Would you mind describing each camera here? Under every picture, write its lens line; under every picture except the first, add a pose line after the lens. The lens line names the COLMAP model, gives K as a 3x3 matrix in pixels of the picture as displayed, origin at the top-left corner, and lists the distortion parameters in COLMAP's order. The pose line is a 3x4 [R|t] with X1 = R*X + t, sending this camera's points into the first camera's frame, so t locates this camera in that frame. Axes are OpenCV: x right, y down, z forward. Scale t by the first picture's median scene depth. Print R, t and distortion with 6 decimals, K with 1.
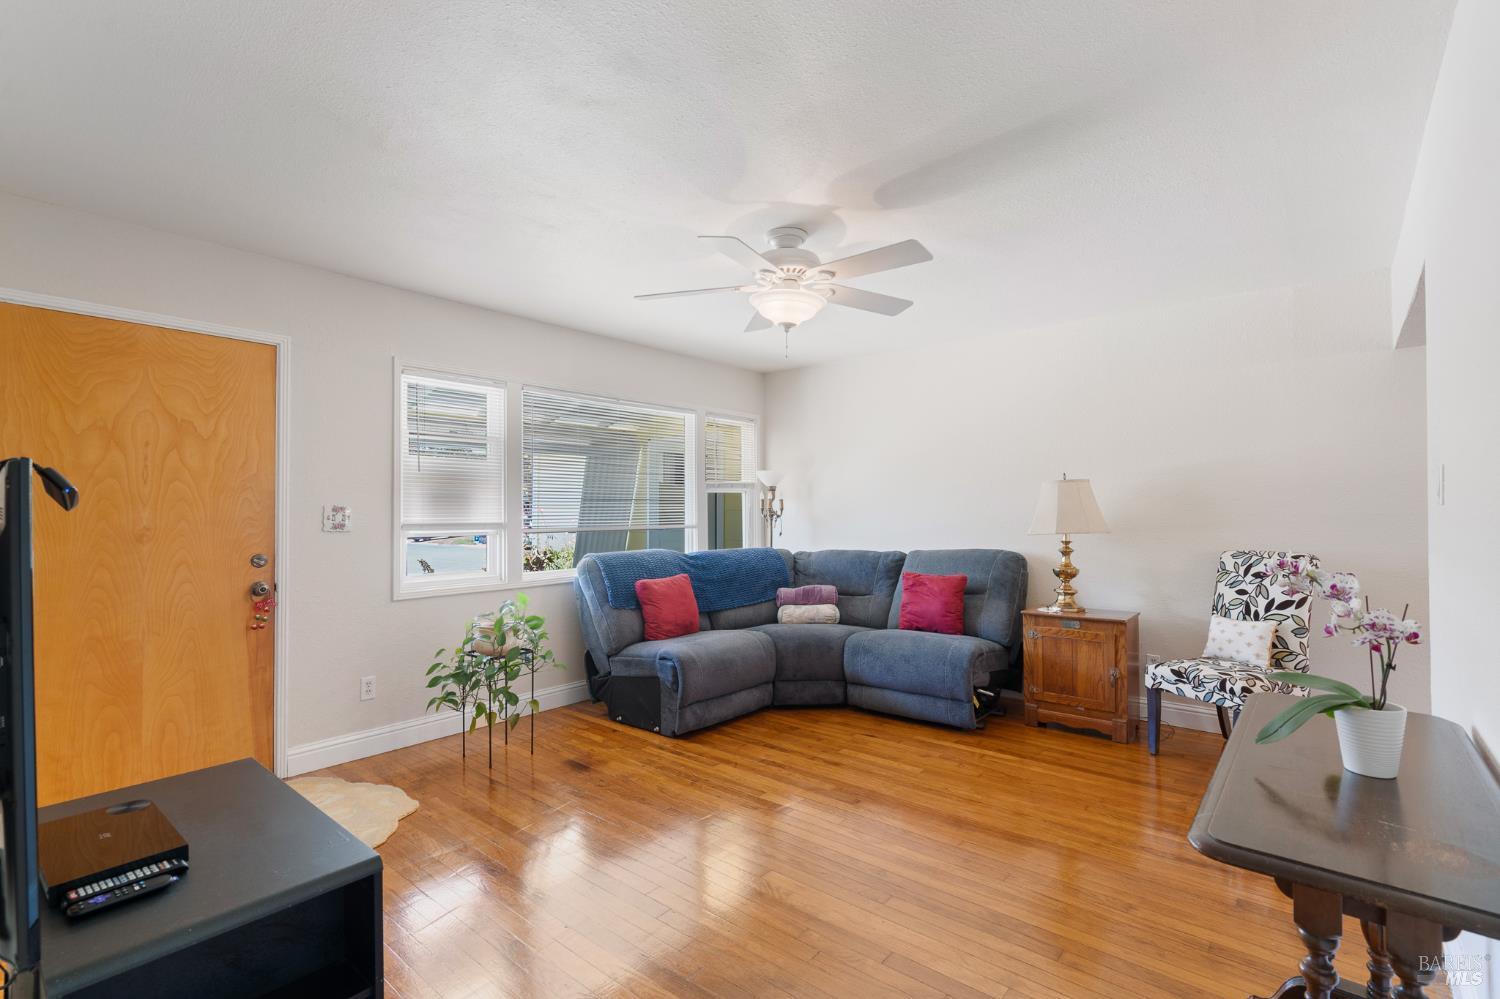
lens RADIAL K [[682.3, 0, 755.8], [0, 682.3, 503.7], [0, 0, 1]] dist [-0.002224, 0.002967]
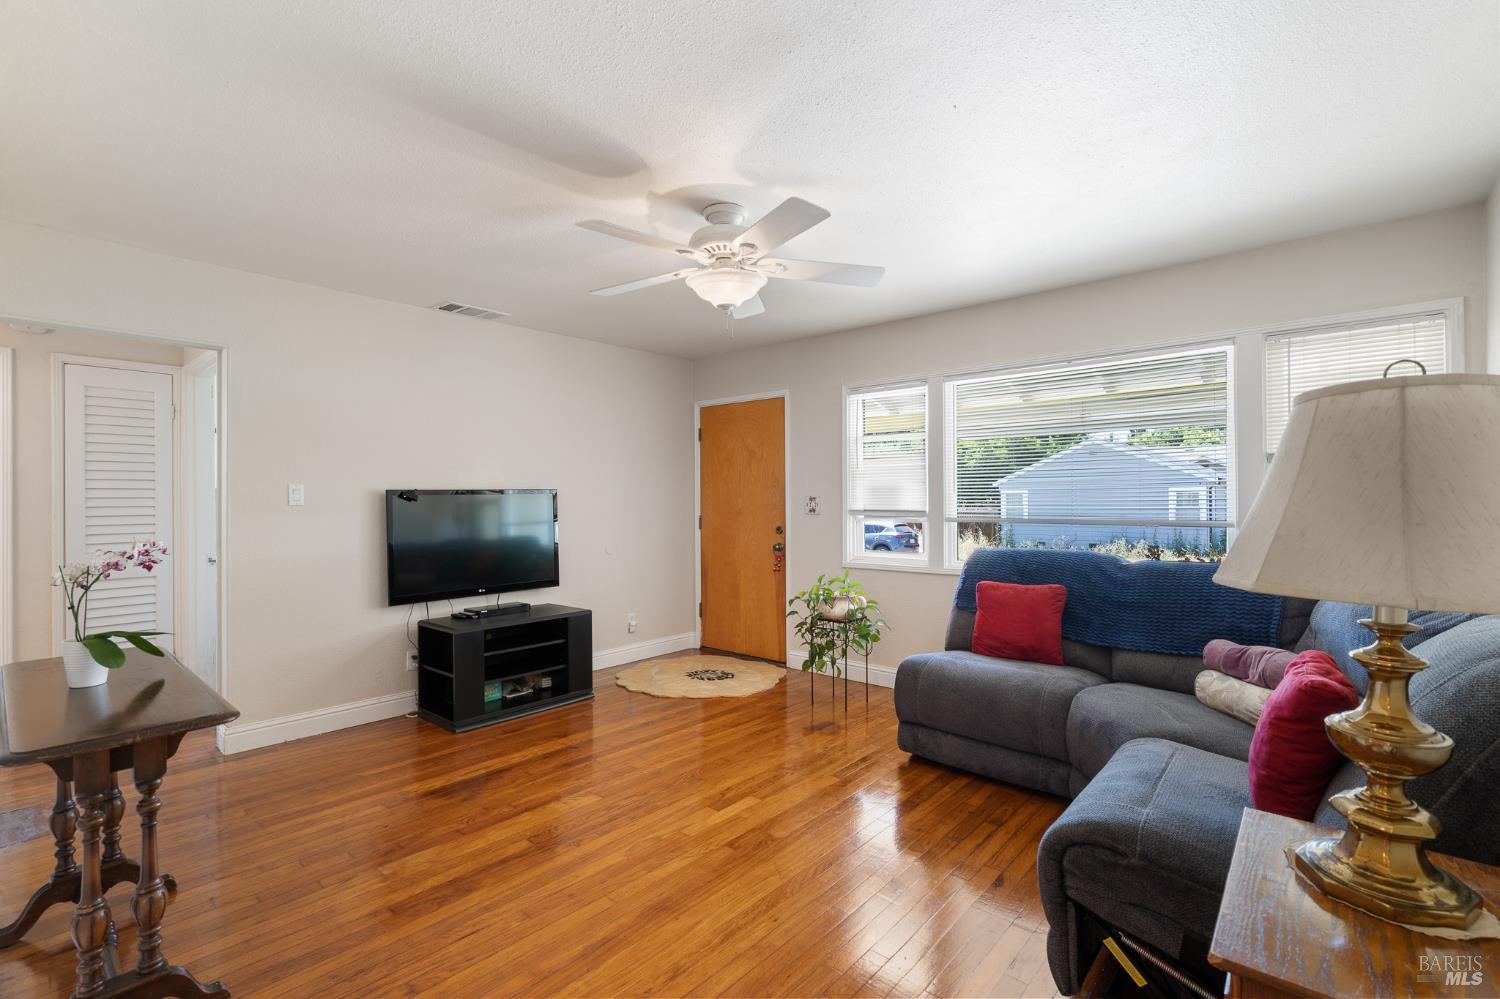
lens RADIAL K [[682.3, 0, 750.5], [0, 682.3, 497.2], [0, 0, 1]] dist [-0.002224, 0.002967]
pose [[-0.027227, -0.003129, -0.999624, 0.854381], [0.012538, 0.999915, -0.003471, 0.008479], [0.999551, -0.012628, -0.027186, 0.906461]]
